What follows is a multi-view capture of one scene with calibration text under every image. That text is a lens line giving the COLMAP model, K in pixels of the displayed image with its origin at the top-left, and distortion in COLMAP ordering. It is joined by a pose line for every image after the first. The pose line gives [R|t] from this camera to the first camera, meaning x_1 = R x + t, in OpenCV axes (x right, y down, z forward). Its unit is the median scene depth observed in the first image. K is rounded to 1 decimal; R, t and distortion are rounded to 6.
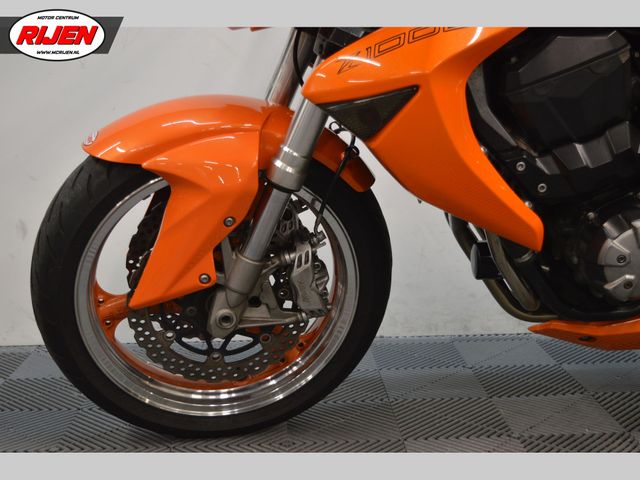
lens RADIAL K [[928.0, 0, 320.0], [0, 928.0, 240.0], [0, 0, 1]] dist [-0.005700, -0.091032]
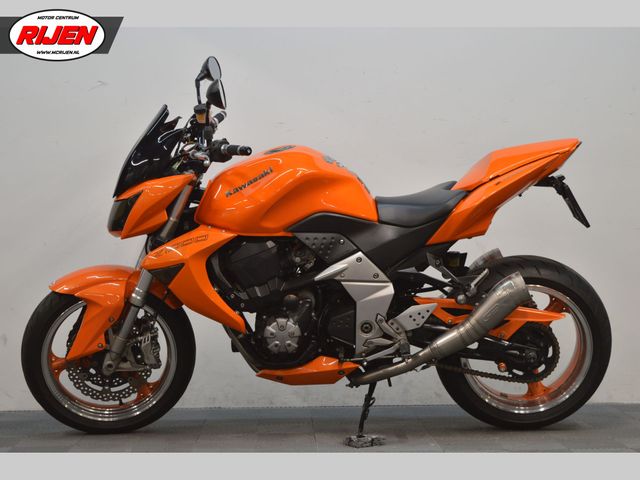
lens RADIAL K [[1295.4, 0, 320.0], [0, 1295.4, 240.0], [0, 0, 1]] dist [0.051033, -0.026799]
pose [[0.999923, 0.004608, -0.011545, 0.455230], [-0.006332, 0.988041, -0.154063, 0.276168], [0.010697, 0.154125, 0.987994, -2.201646]]
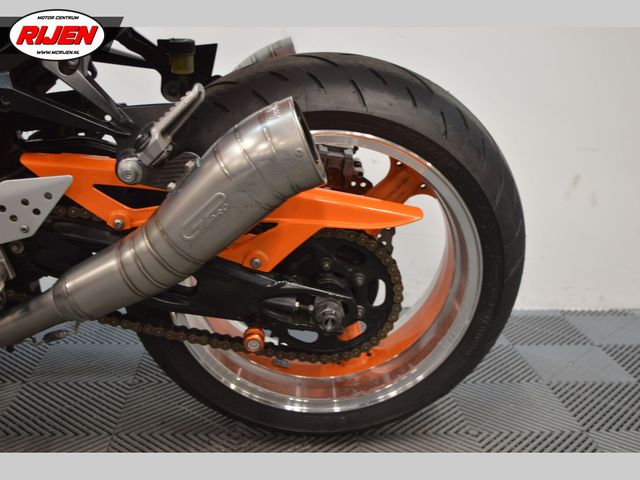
lens RADIAL K [[744.0, 0, 320.0], [0, 744.0, 240.0], [0, 0, 1]] dist [0.000621, -0.002197]
pose [[0.998693, 0.039772, 0.032101, 0.912575], [-0.042247, 0.995857, 0.080521, -0.071900], [-0.028765, -0.081772, 0.996236, 0.332247]]
